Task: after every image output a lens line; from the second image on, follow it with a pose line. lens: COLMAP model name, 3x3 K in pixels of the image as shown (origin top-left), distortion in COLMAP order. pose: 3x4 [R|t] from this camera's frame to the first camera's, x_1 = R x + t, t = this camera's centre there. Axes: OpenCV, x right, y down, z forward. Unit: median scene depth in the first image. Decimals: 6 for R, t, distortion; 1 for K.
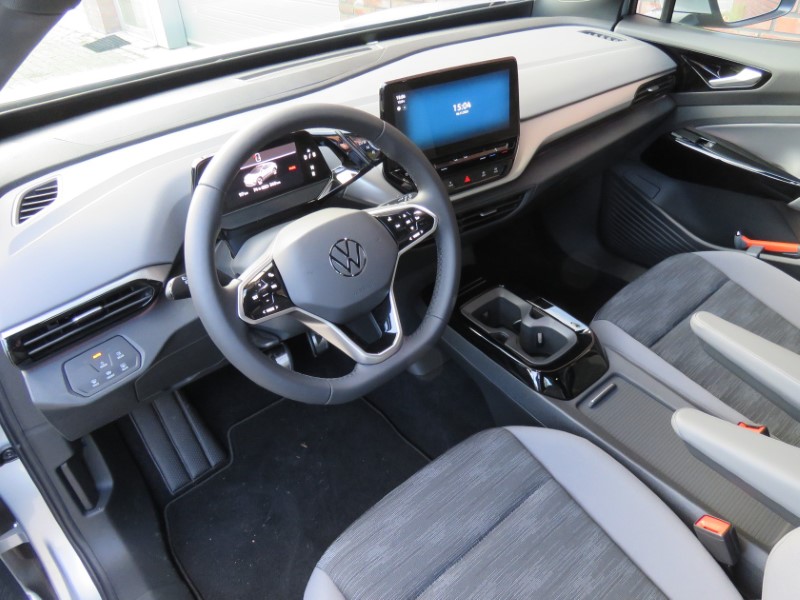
lens RADIAL K [[638.0, 0, 464.8], [0, 638.0, 306.9], [0, 0, 1]] dist [-0.003130, -0.003694]
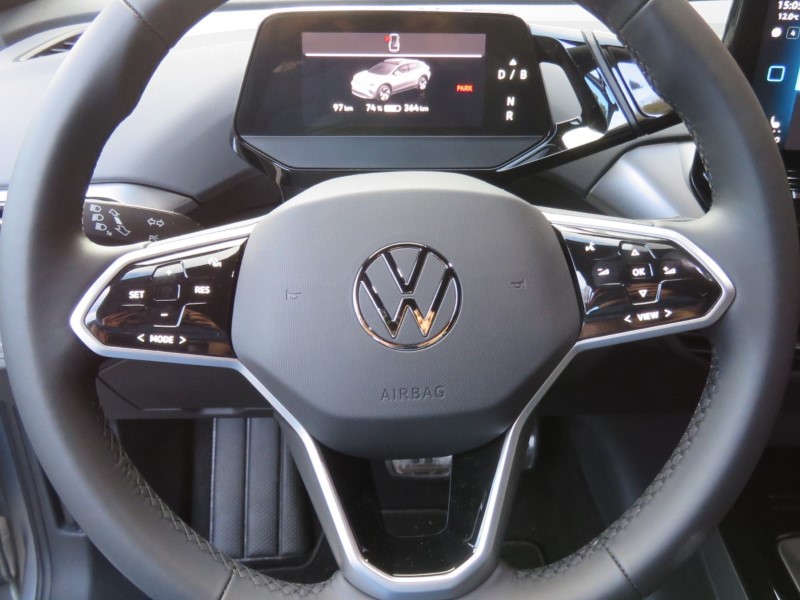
lens RADIAL K [[765.9, 0, 379.8], [0, 765.9, 265.6], [0, 0, 1]] dist [-0.015137, 0.010081]
pose [[0.741726, 0.322199, -0.588243, 0.045259], [-0.402266, 0.915505, -0.005773, -0.065636], [0.536680, 0.240912, 0.808663, 0.496933]]
